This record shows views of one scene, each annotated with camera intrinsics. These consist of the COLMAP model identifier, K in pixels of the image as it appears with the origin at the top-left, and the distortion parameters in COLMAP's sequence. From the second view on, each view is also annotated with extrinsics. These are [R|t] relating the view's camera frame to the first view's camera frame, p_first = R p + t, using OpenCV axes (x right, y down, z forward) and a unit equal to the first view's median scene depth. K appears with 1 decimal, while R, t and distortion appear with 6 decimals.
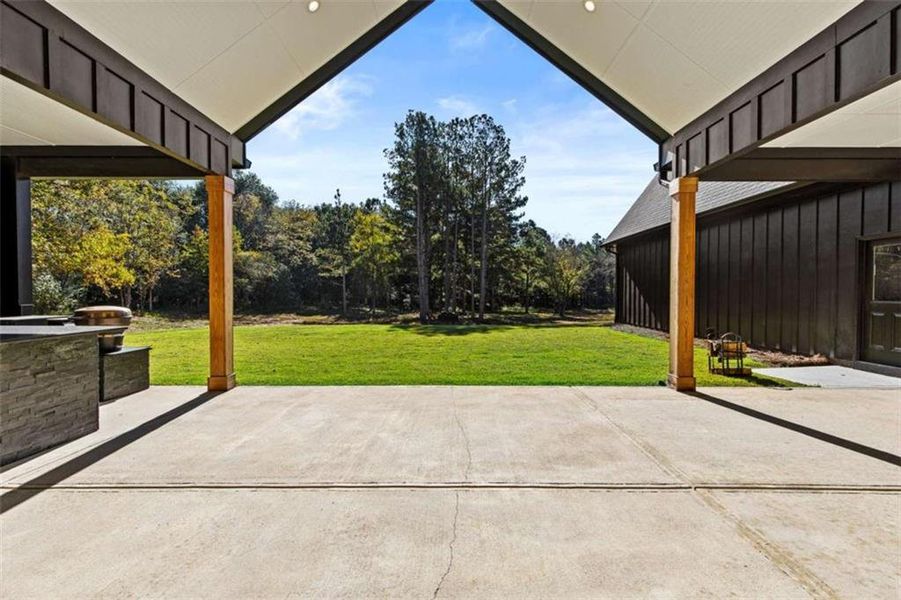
lens RADIAL K [[412.3, 0, 448.5], [0, 412.3, 309.3], [0, 0, 1]] dist [-0.002813, -0.001450]
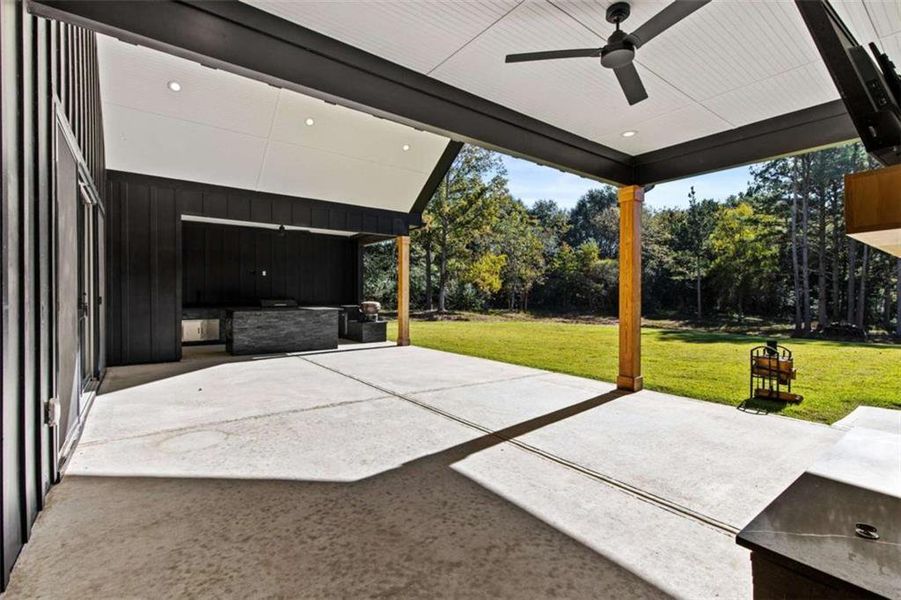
lens RADIAL K [[412.3, 0, 448.6], [0, 412.3, 292.0], [0, 0, 1]] dist [-0.002813, -0.001450]
pose [[0.602420, -0.006765, -0.798151, 0.148944], [-0.034688, 0.998797, -0.034648, 0.000422], [0.797425, 0.048559, 0.601461, 0.000173]]
